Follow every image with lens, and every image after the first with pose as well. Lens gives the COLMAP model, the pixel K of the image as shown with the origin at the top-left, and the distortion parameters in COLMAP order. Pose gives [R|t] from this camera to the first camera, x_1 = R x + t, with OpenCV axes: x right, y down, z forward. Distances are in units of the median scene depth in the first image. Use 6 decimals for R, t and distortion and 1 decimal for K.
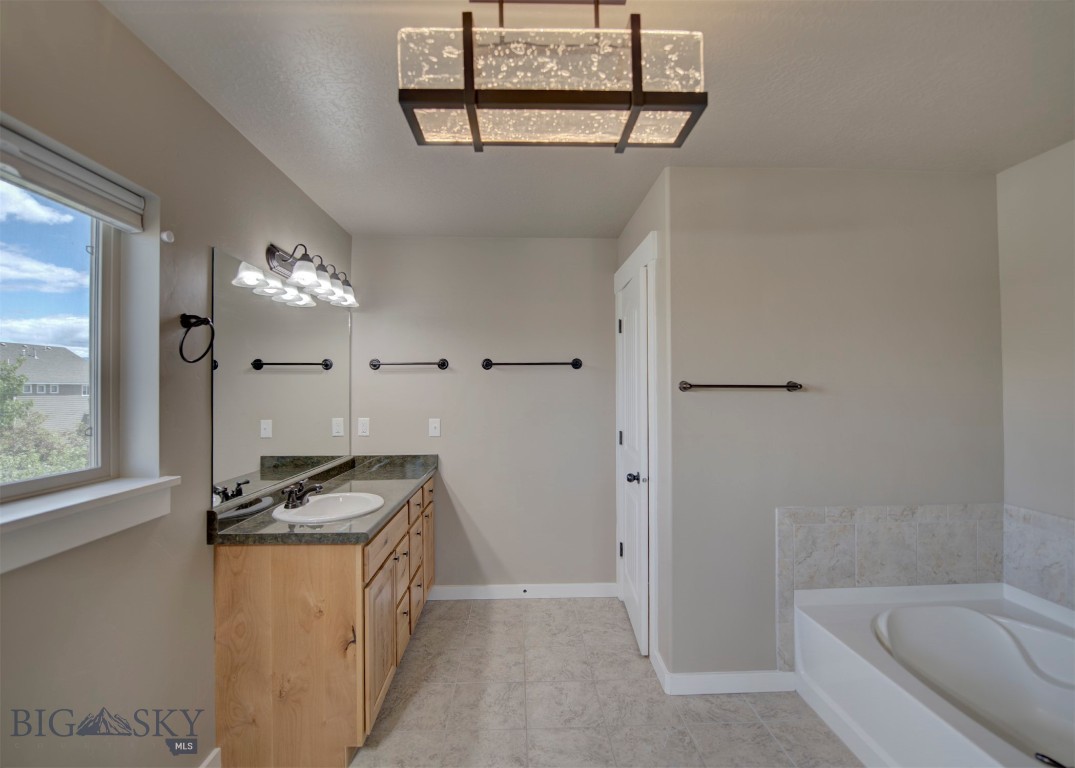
lens RADIAL K [[492.4, 0, 533.8], [0, 492.4, 383.8], [0, 0, 1]] dist [-0.012532, -0.000765]
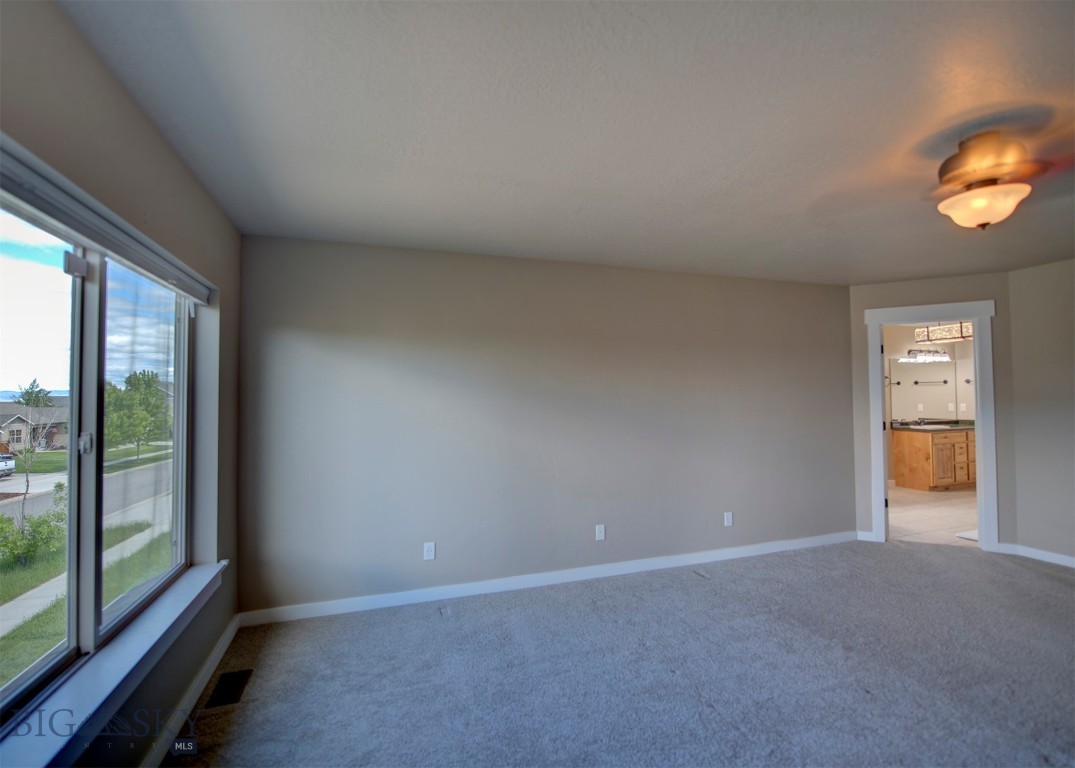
lens RADIAL K [[492.4, 0, 531.2], [0, 492.4, 383.6], [0, 0, 1]] dist [-0.012532, -0.000765]
pose [[0.285802, -0.021791, -0.958041, 2.093358], [0.017693, 0.999691, -0.017460, -0.039326], [0.958125, -0.011960, 0.286099, -2.662814]]
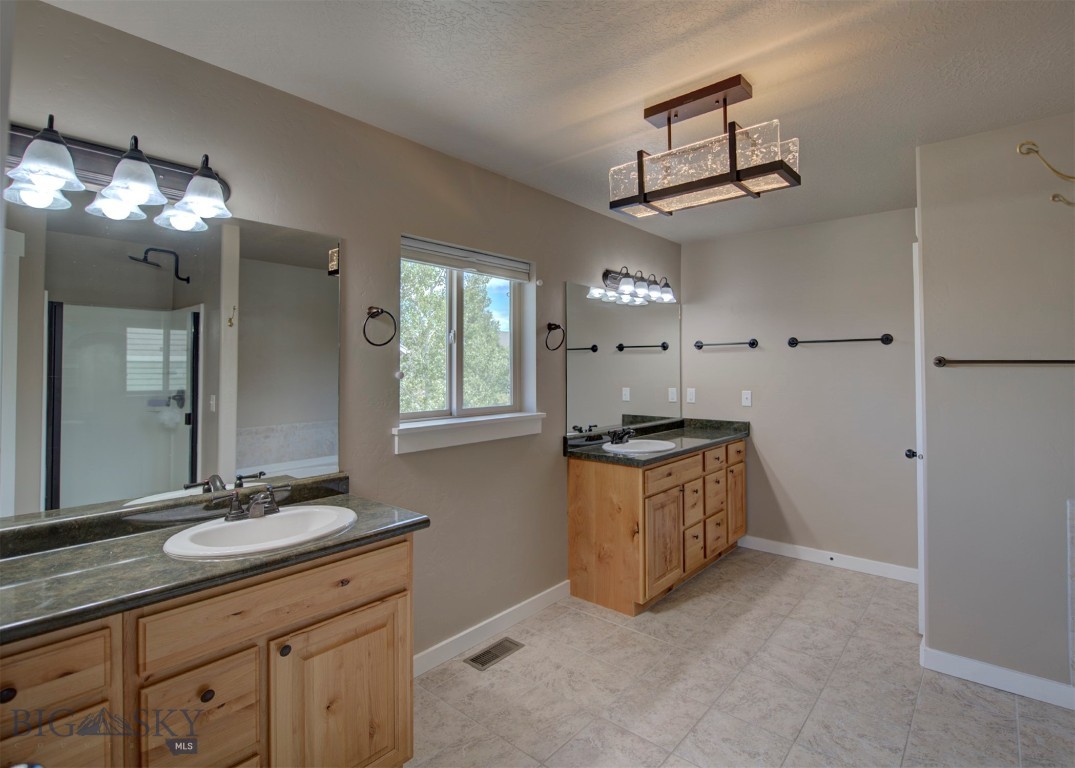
lens RADIAL K [[523.4, 0, 588.9], [0, 523.4, 352.0], [0, 0, 1]] dist [-0.013471, -0.000087]
pose [[0.768914, -0.016969, -0.639127, 0.484263], [0.007514, 0.999819, -0.017504, -0.002254], [0.639308, 0.008657, 0.768902, -0.296304]]
